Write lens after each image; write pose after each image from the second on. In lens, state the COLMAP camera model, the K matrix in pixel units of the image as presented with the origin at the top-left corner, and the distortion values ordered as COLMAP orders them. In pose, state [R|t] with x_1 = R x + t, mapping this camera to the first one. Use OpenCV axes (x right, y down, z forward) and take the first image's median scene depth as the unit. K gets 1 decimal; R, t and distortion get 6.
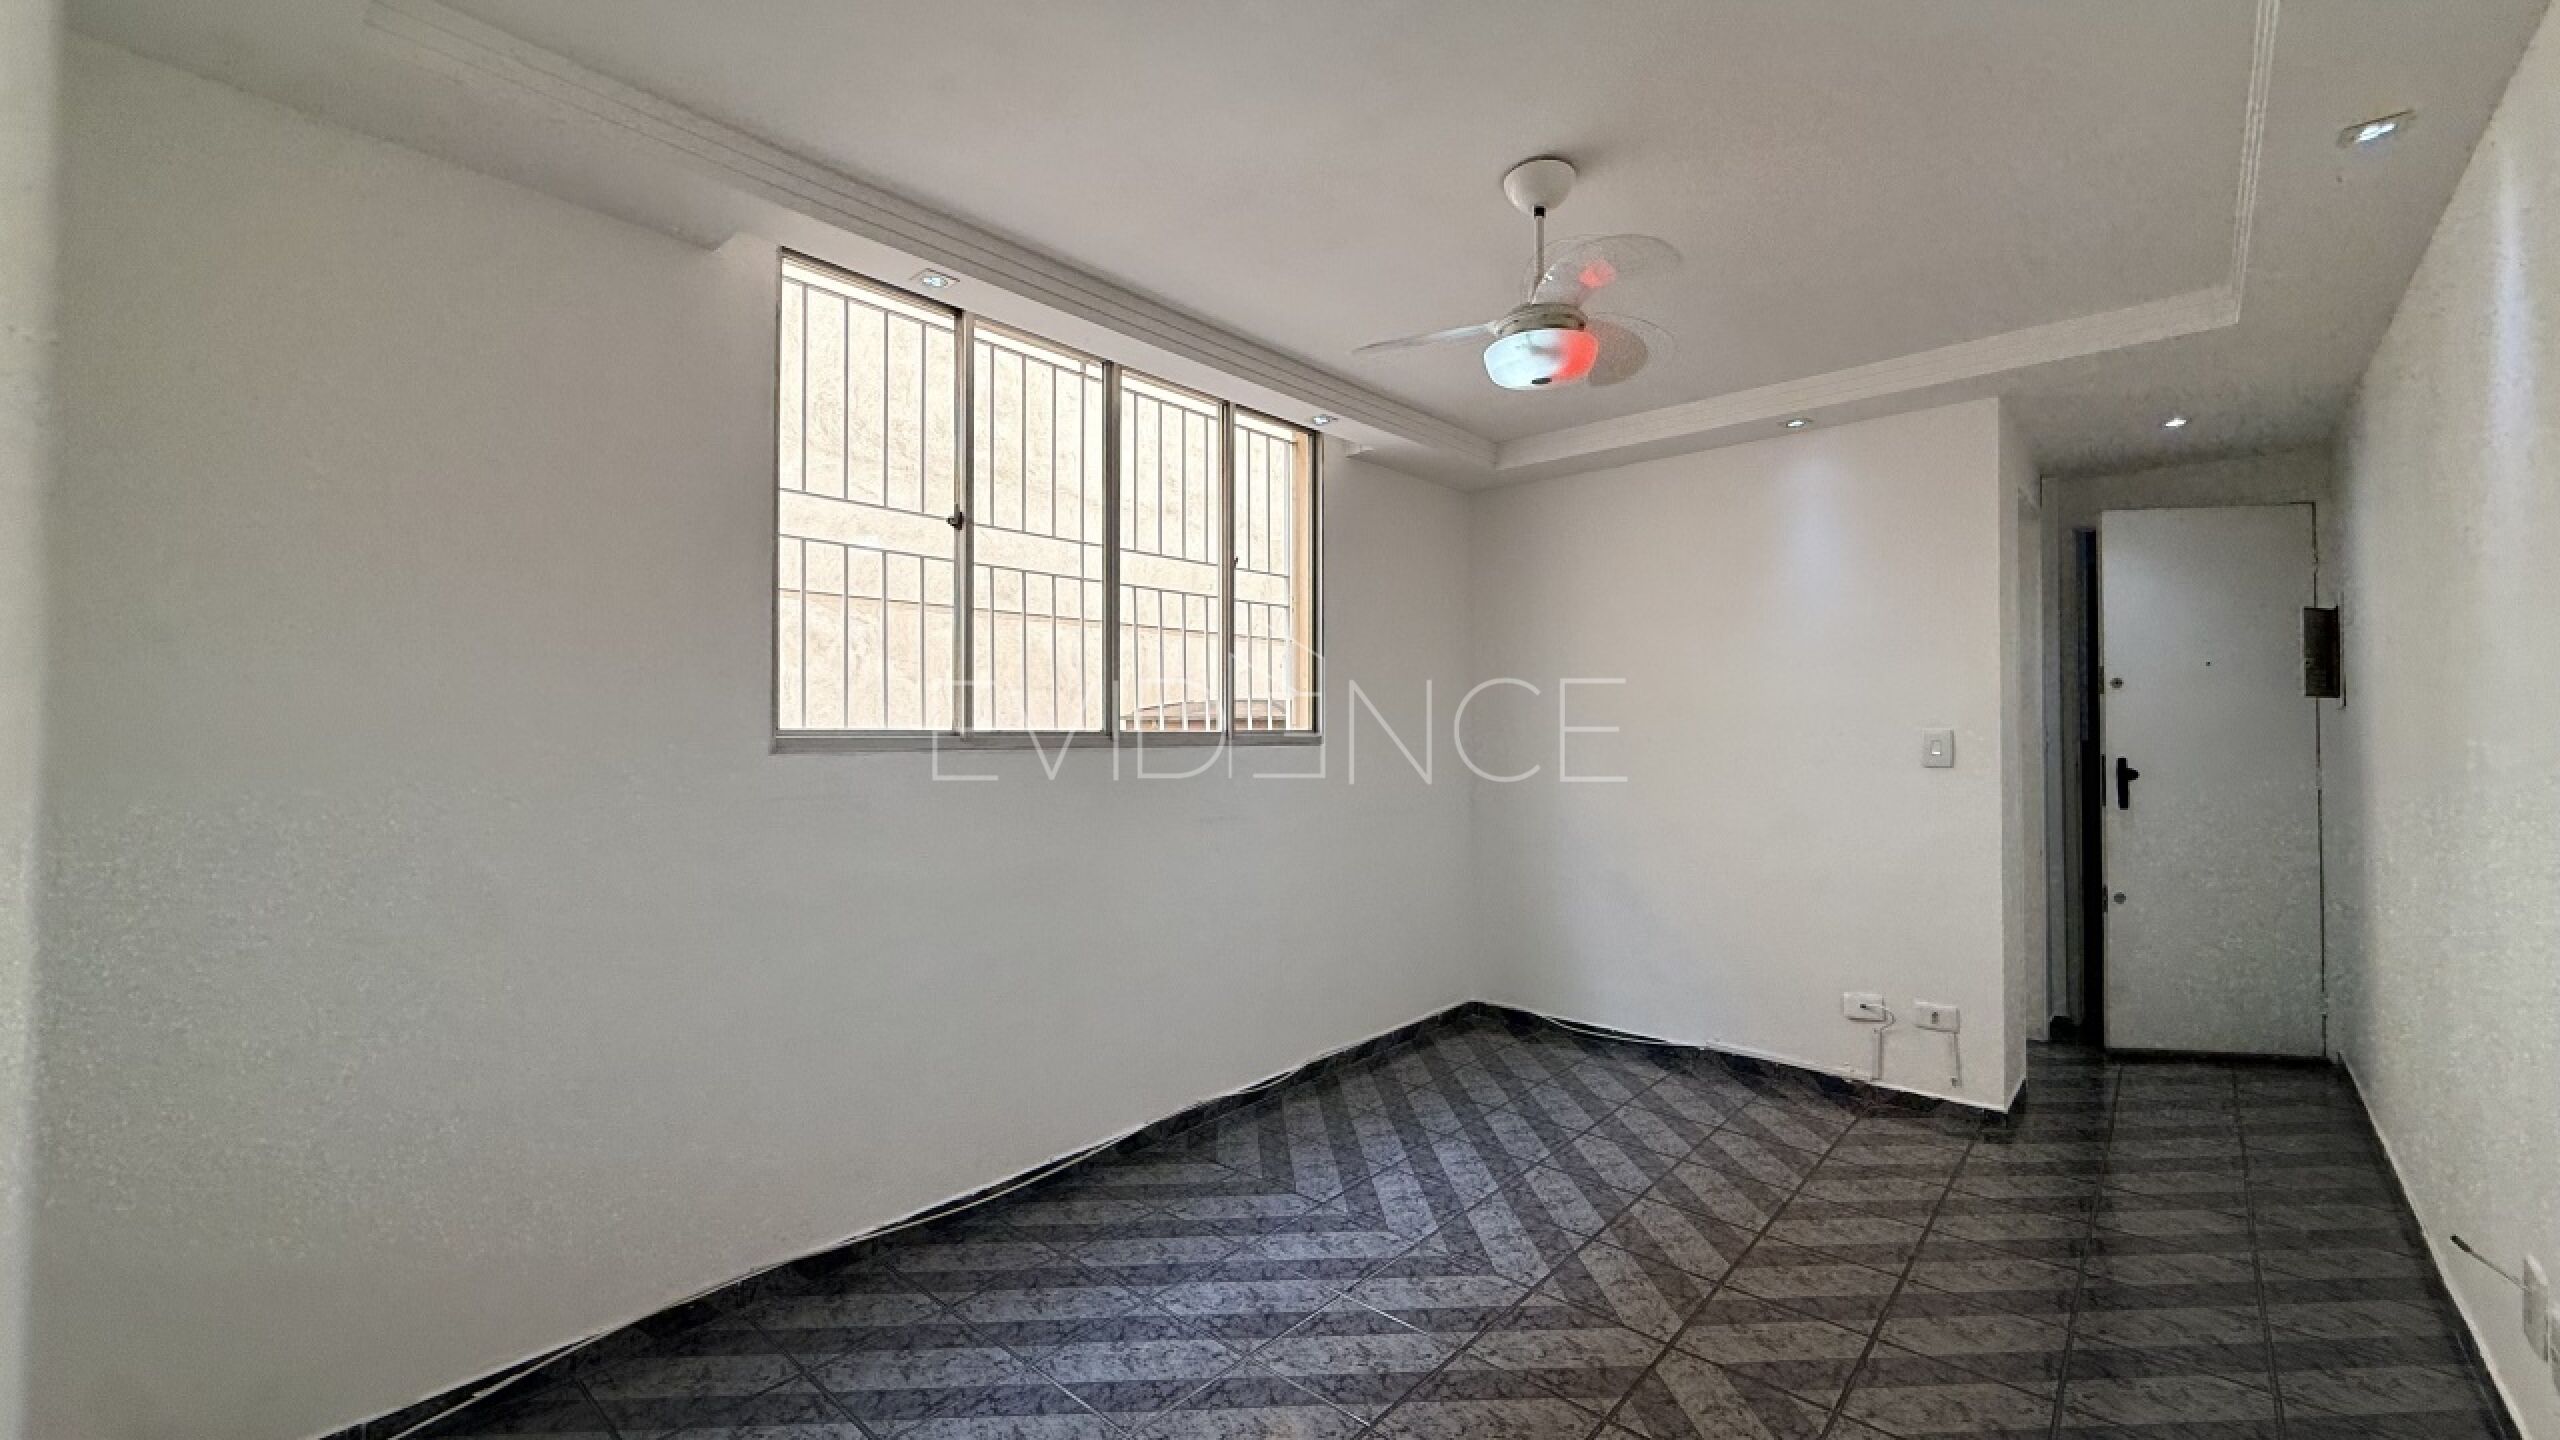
lens RADIAL K [[1028.3, 0, 1280.7], [0, 1028.3, 705.7], [0, 0, 1]] dist [0.007802, 0.000118]
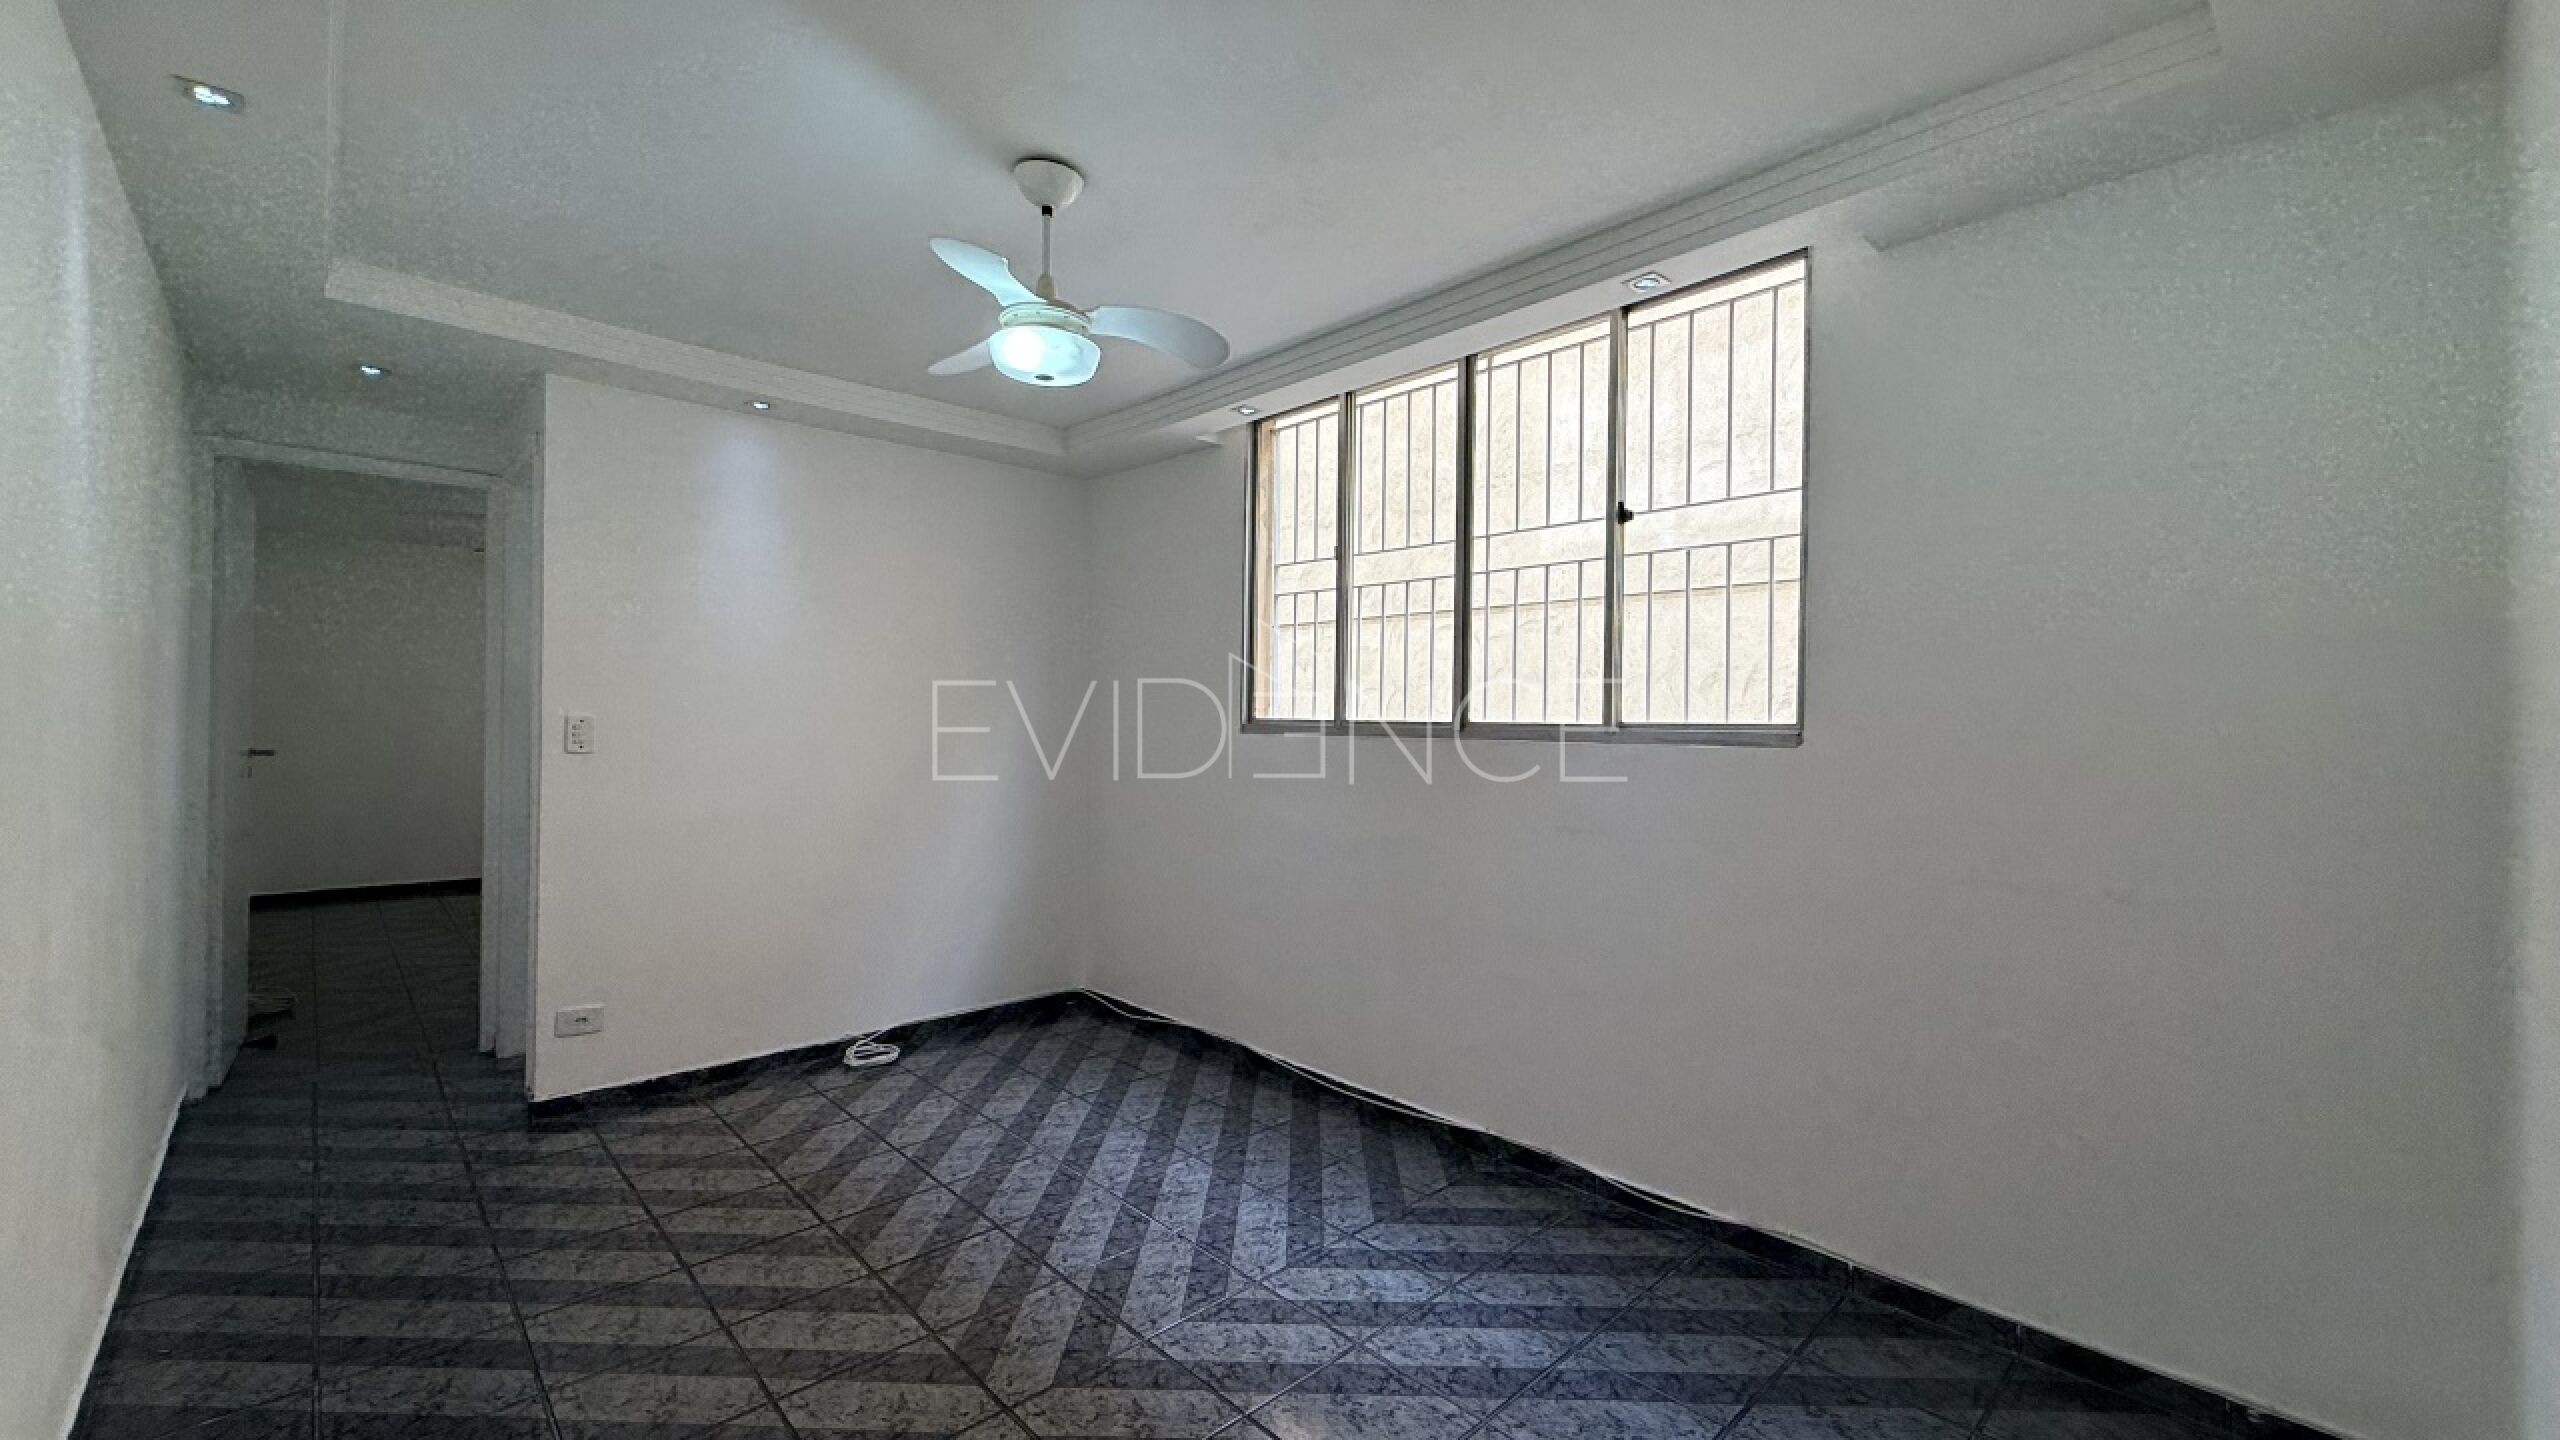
lens RADIAL K [[1027.0, 0, 1277.6], [0, 1027.0, 717.1], [0, 0, 1]] dist [0.007055, 0.000246]
pose [[-0.094125, -0.003836, -0.995553, 0.971441], [0.014362, 0.999883, -0.005211, 0.025086], [0.995457, -0.014788, -0.094059, 1.037027]]
